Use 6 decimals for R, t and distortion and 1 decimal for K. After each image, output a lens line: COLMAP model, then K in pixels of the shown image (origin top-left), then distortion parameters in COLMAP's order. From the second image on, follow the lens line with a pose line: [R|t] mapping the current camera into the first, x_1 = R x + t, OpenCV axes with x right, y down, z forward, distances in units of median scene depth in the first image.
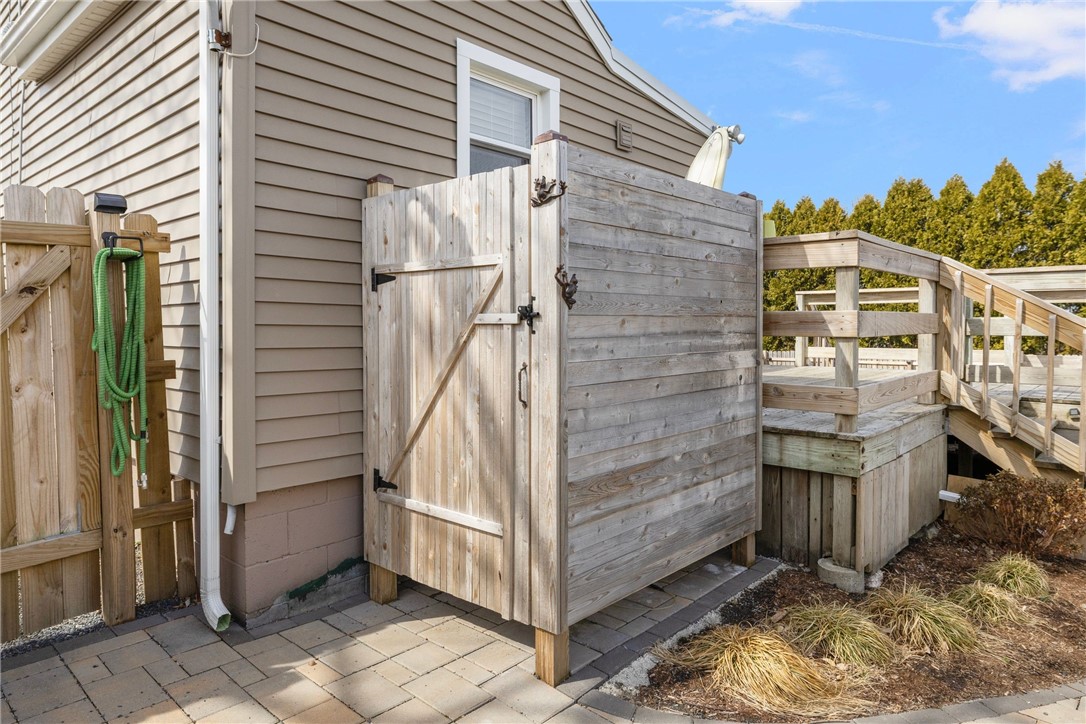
lens RADIAL K [[685.1, 0, 542.4], [0, 685.1, 331.0], [0, 0, 1]] dist [-0.014943, 0.000634]
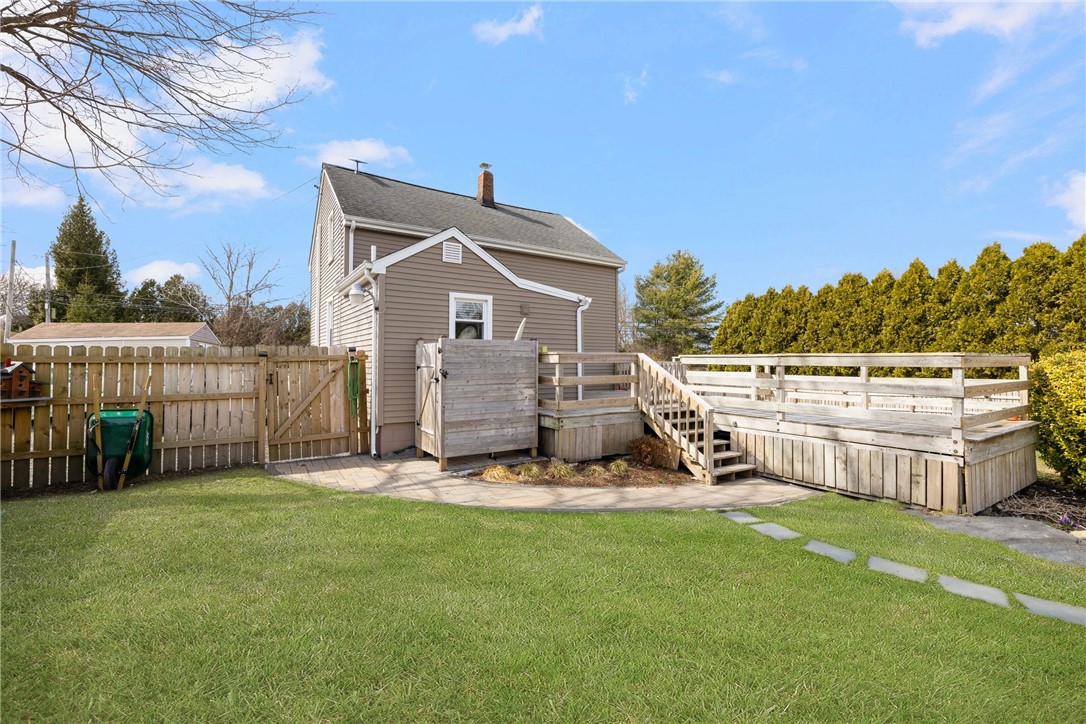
lens RADIAL K [[450.3, 0, 543.3], [0, 450.3, 356.5], [0, 0, 1]] dist [-0.010232, -0.000004]
pose [[0.965987, 0.001632, -0.258584, 1.033635], [-0.006588, 0.999811, -0.018302, -0.096044], [0.258505, 0.019383, 0.965815, -1.150045]]
